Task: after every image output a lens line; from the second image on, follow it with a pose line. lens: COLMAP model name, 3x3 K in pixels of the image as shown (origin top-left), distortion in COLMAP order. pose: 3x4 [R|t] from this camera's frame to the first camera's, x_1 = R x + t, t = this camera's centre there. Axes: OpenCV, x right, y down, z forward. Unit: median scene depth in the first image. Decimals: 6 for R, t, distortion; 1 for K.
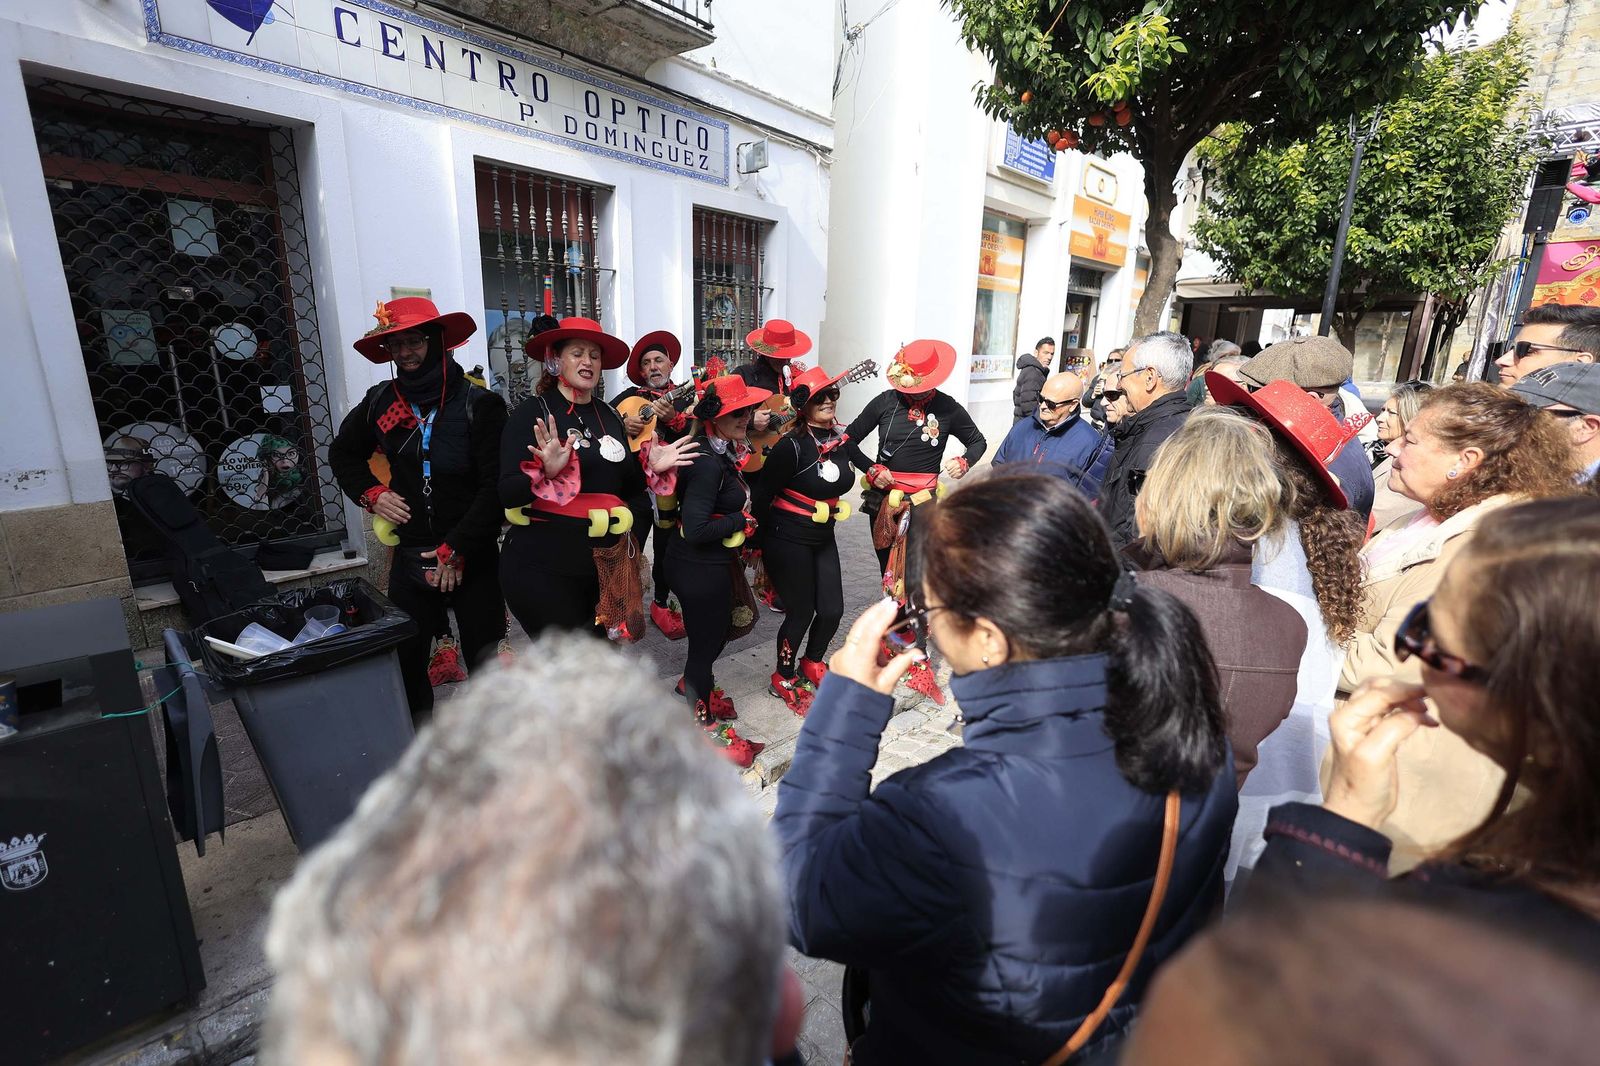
lens RADIAL K [[737.6, 0, 768.4], [0, 737.6, 540.1], [0, 0, 1]] dist [-0.011024, 0.003039]
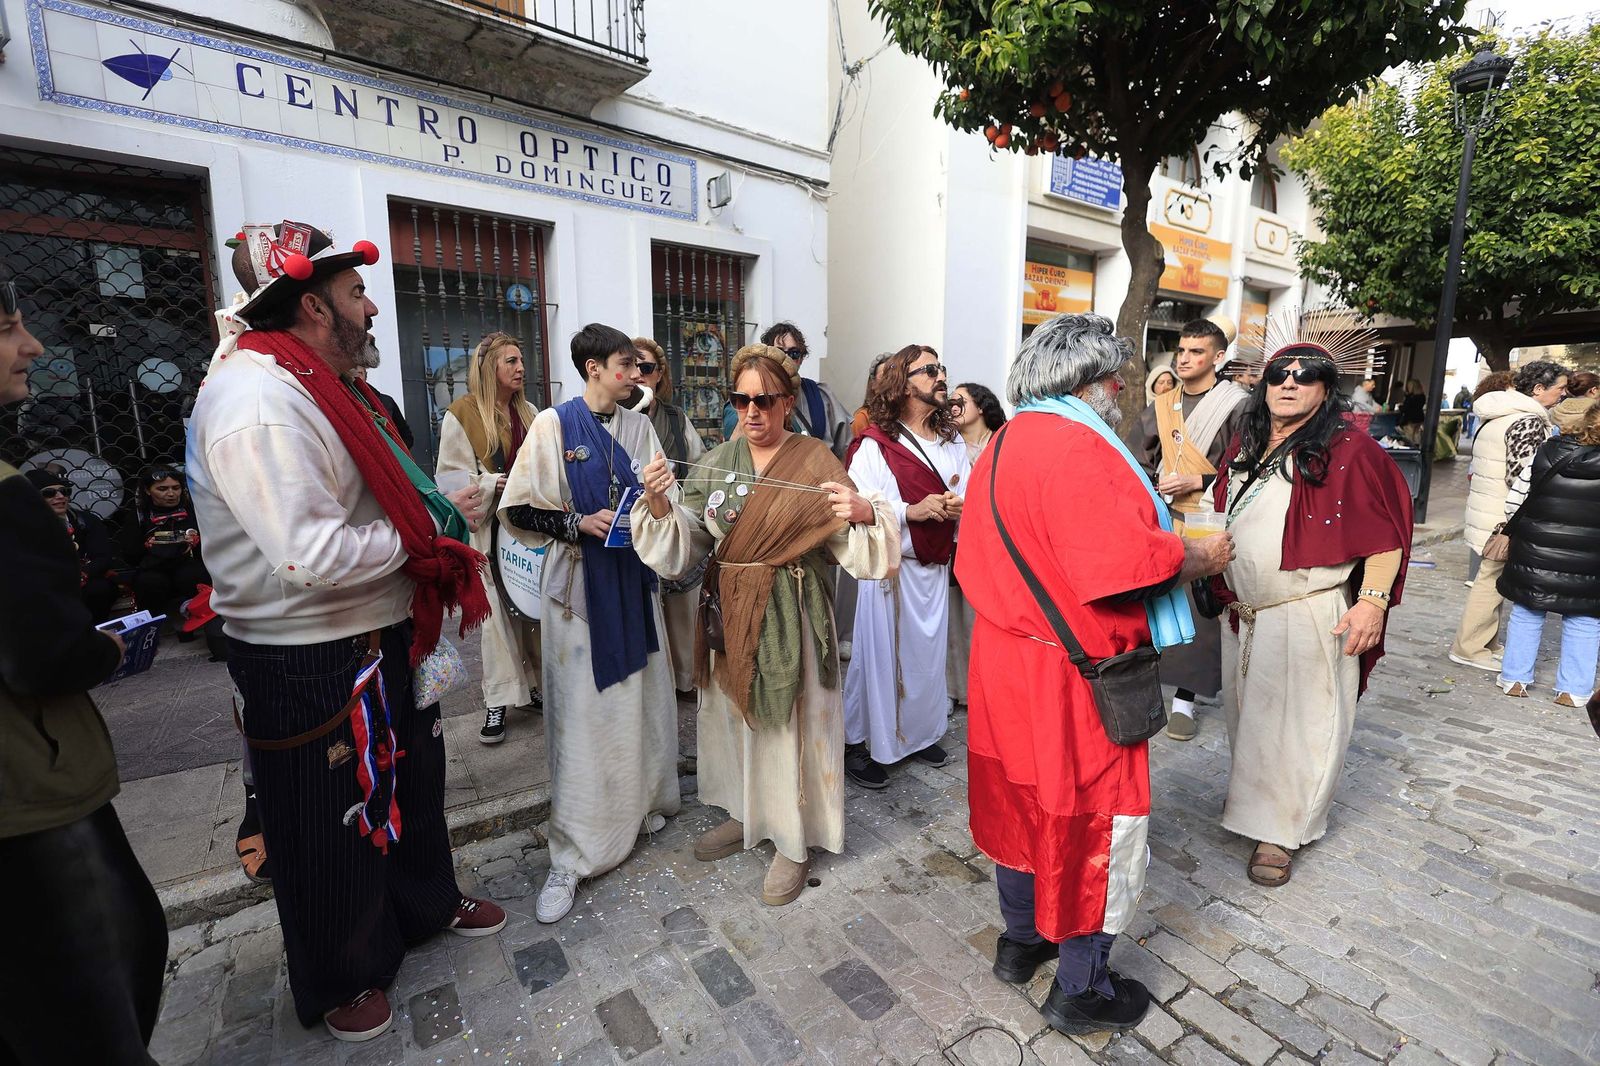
lens RADIAL K [[737.6, 0, 803.8], [0, 737.6, 530.6], [0, 0, 1]] dist [-0.011024, 0.003039]
pose [[0.983381, 0.010304, -0.181261, 0.306278], [-0.028173, 0.994955, -0.096285, 0.021714], [0.179355, 0.099792, 0.978710, 0.124644]]
